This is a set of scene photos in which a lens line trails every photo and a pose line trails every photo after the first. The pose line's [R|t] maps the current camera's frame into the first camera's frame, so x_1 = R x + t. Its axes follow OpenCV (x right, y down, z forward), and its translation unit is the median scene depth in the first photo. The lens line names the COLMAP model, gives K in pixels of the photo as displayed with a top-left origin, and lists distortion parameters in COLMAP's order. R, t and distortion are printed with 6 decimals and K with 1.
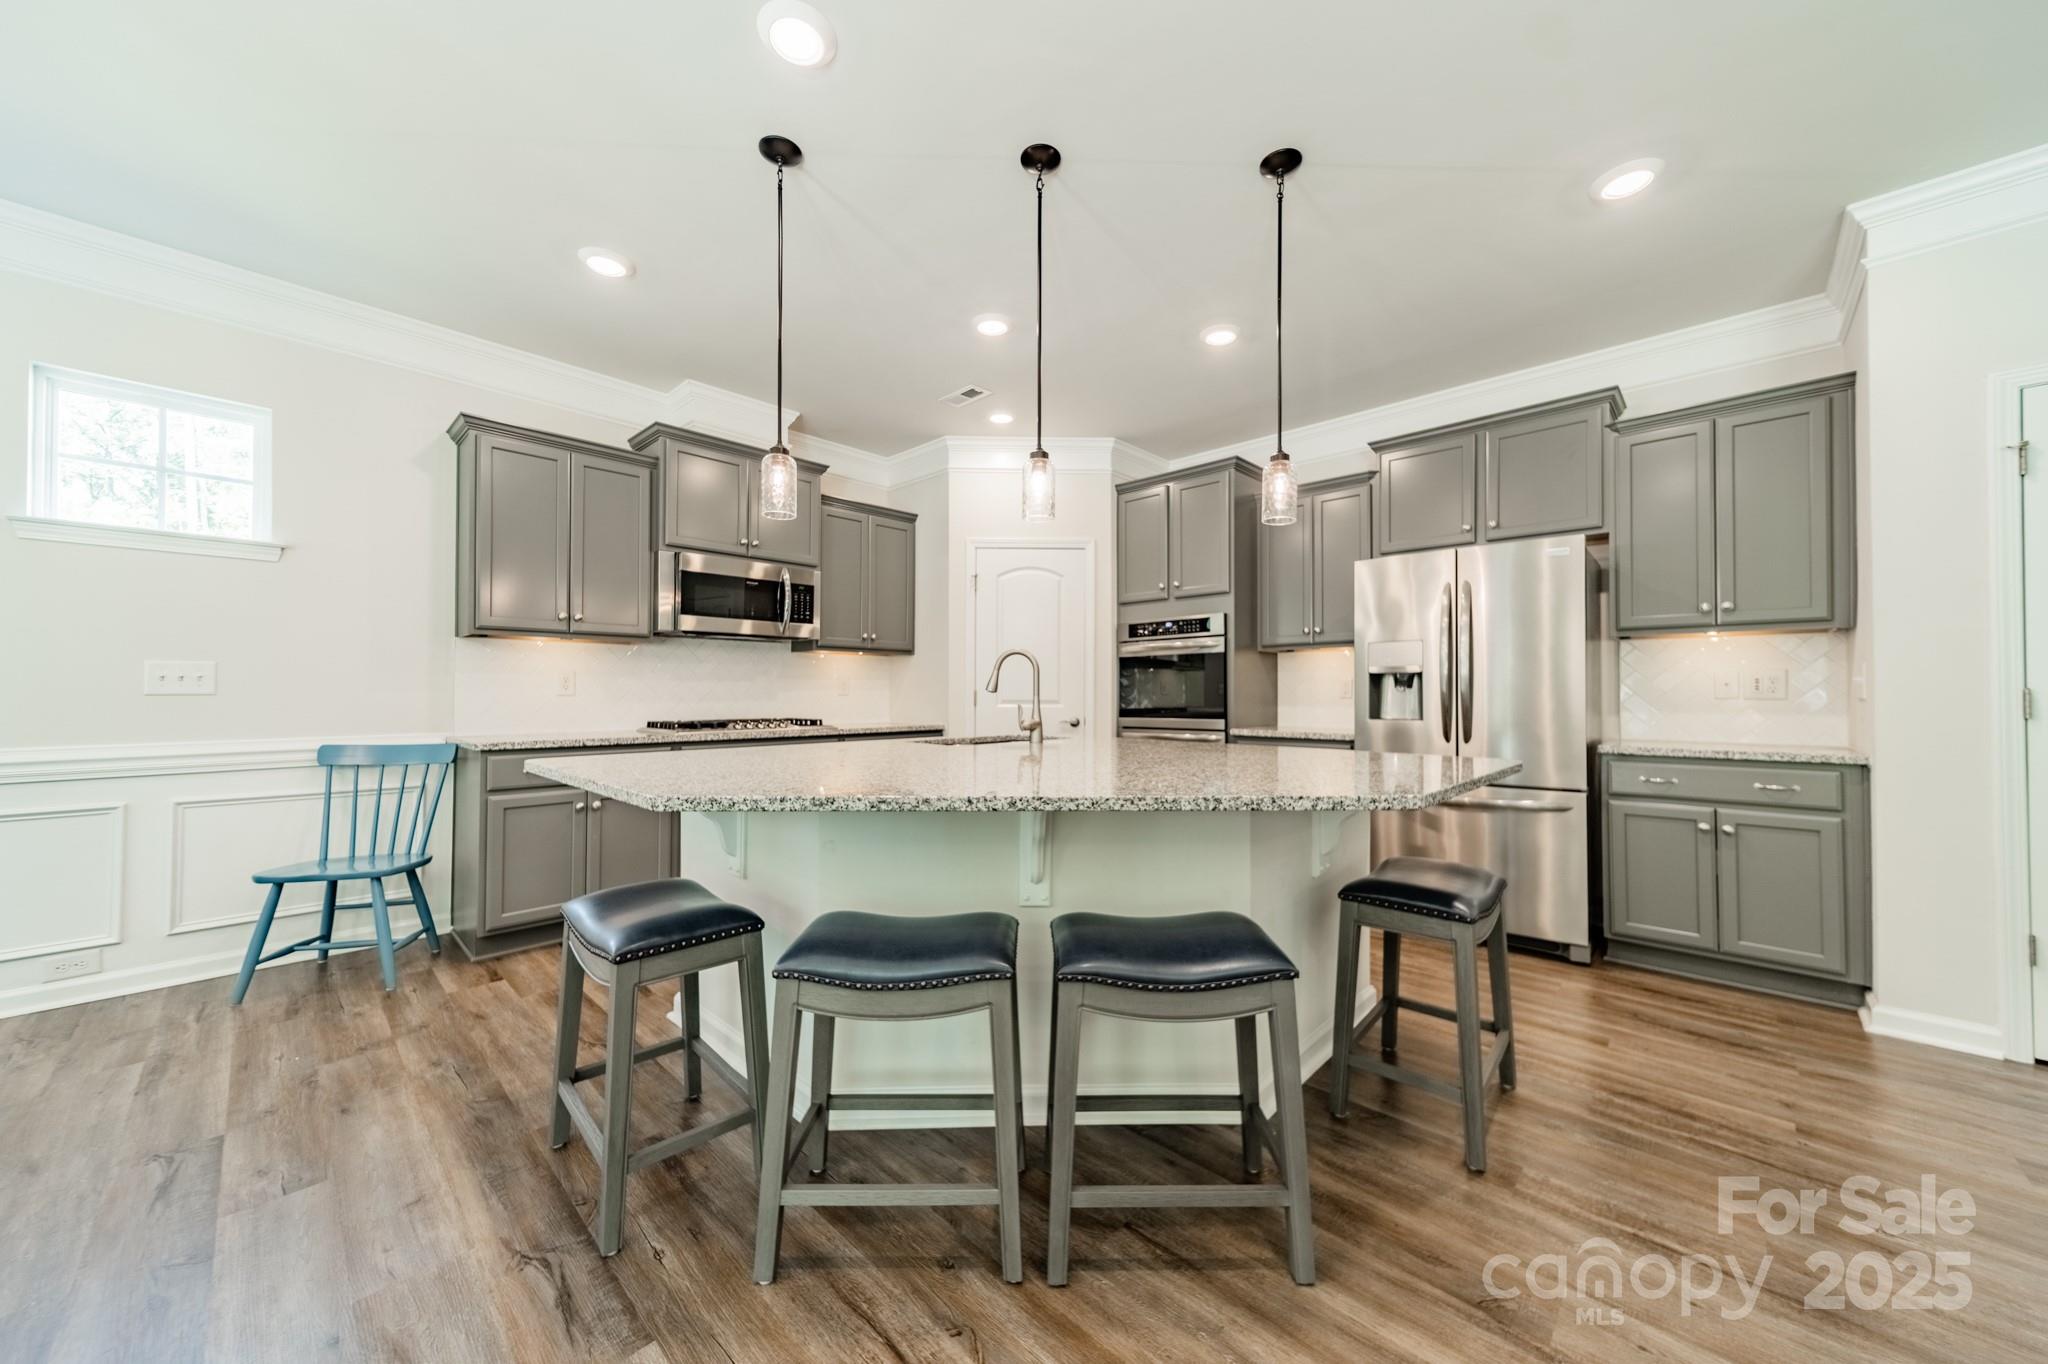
lens RADIAL K [[711.7, 0, 1009.8], [0, 711.7, 677.3], [0, 0, 1]] dist [-0.000517, -0.000052]
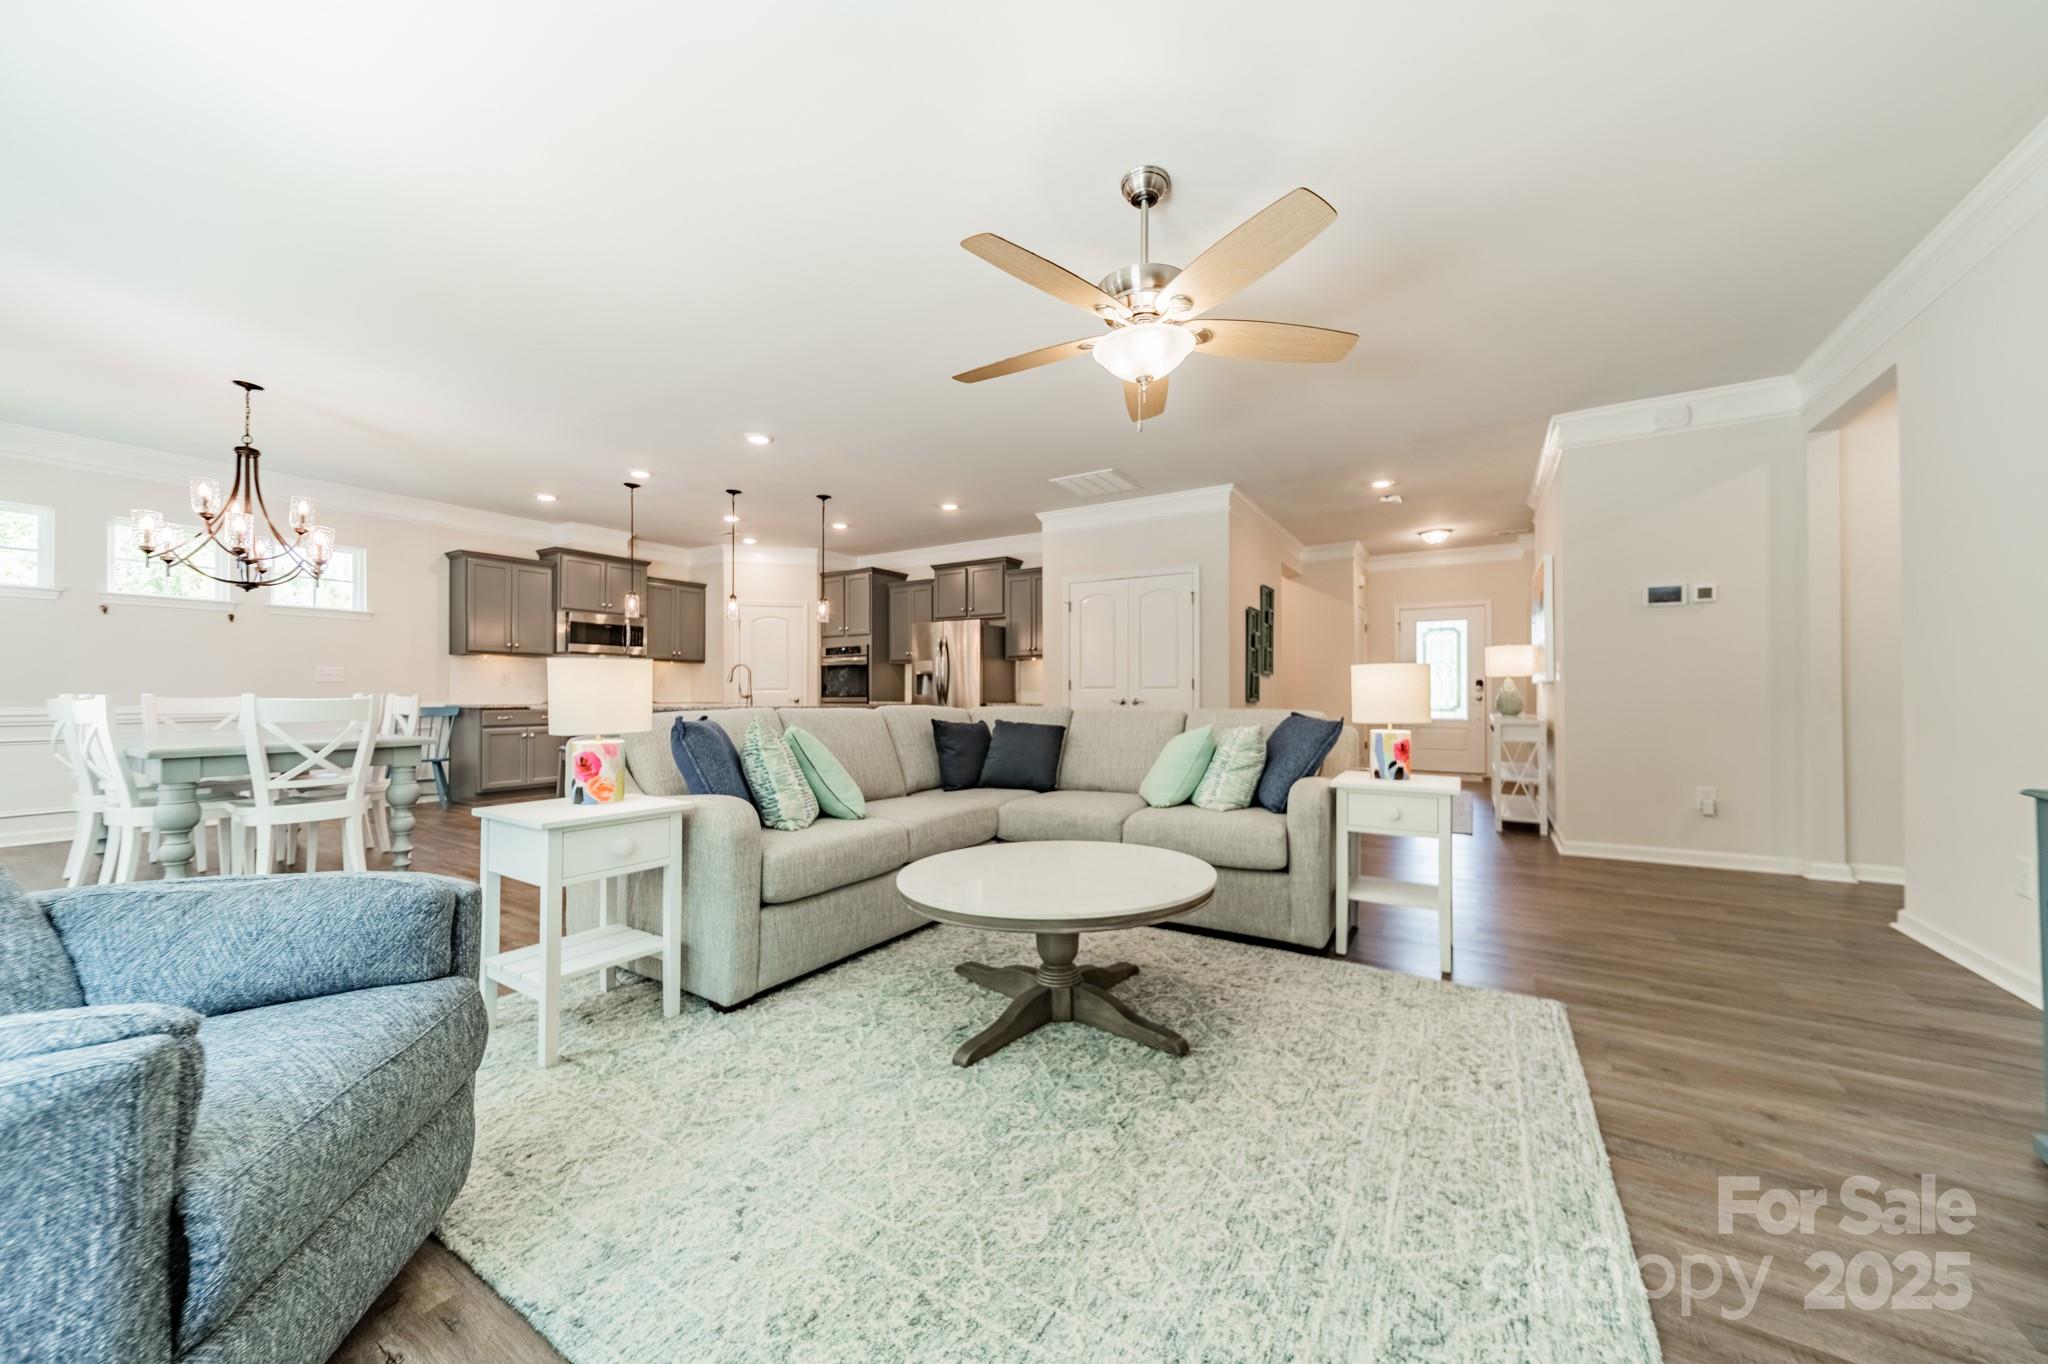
lens RADIAL K [[716.4, 0, 1032.3], [0, 716.4, 688.6], [0, 0, 1]] dist [0.000967, -0.000048]
pose [[0.973331, 0.000483, 0.229406, 0.292541], [-0.003953, 0.999885, 0.014669, 0.002657], [-0.229373, -0.015185, 0.973220, -1.080358]]
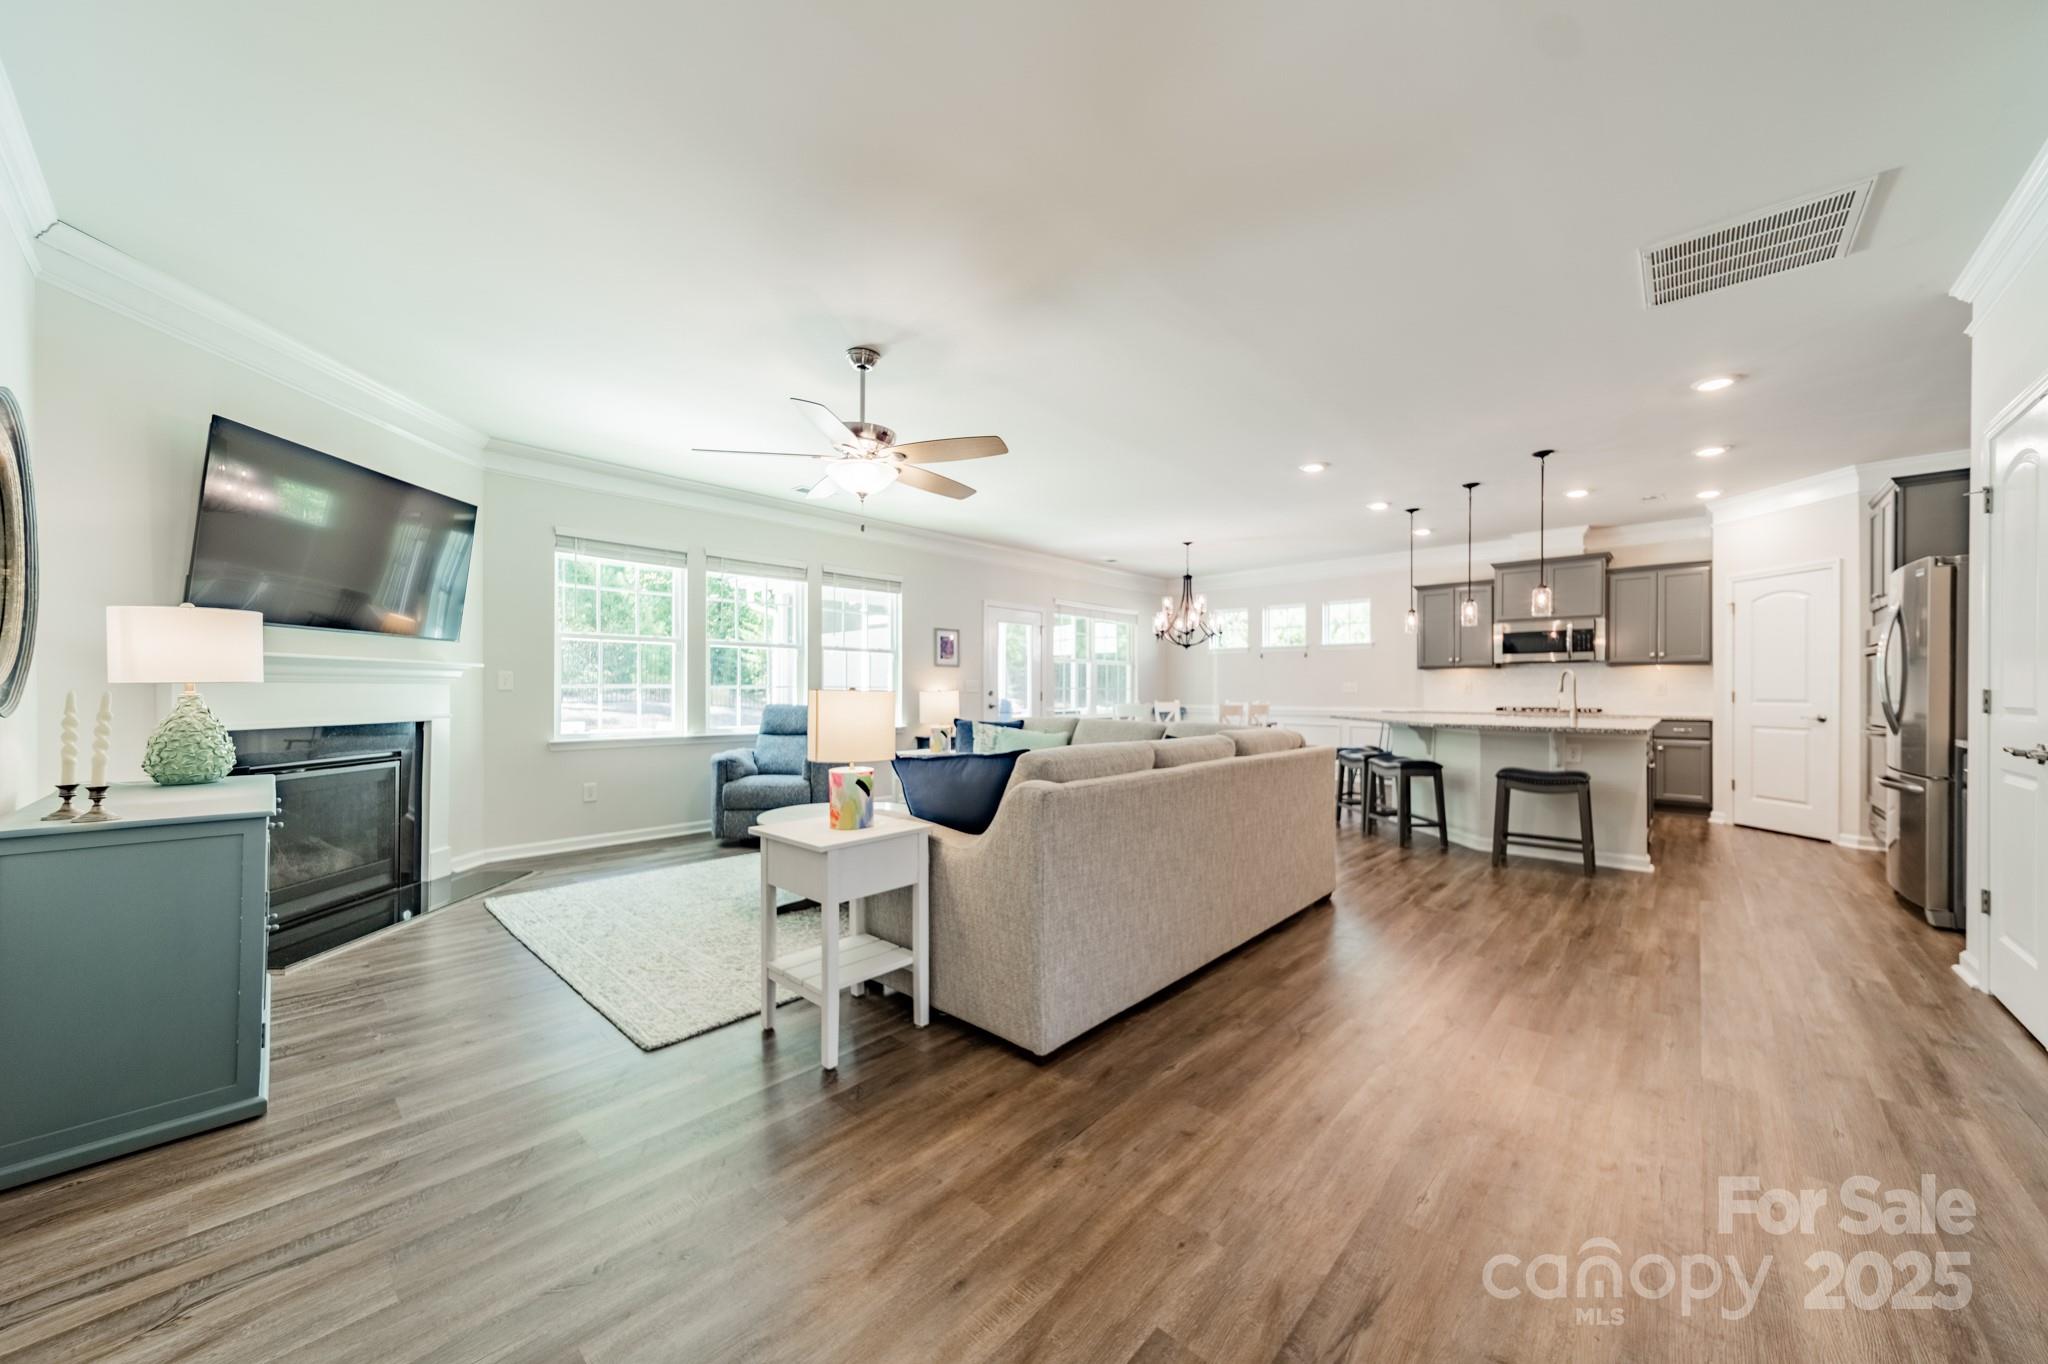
lens RADIAL K [[716.4, 0, 1032.3], [0, 716.4, 688.6], [0, 0, 1]] dist [0.000967, -0.000048]
pose [[0.052589, -0.004409, -0.998606, 1.340506], [0.019385, 0.999806, -0.003394, -0.007891], [0.998428, -0.019179, 0.052665, -0.393077]]
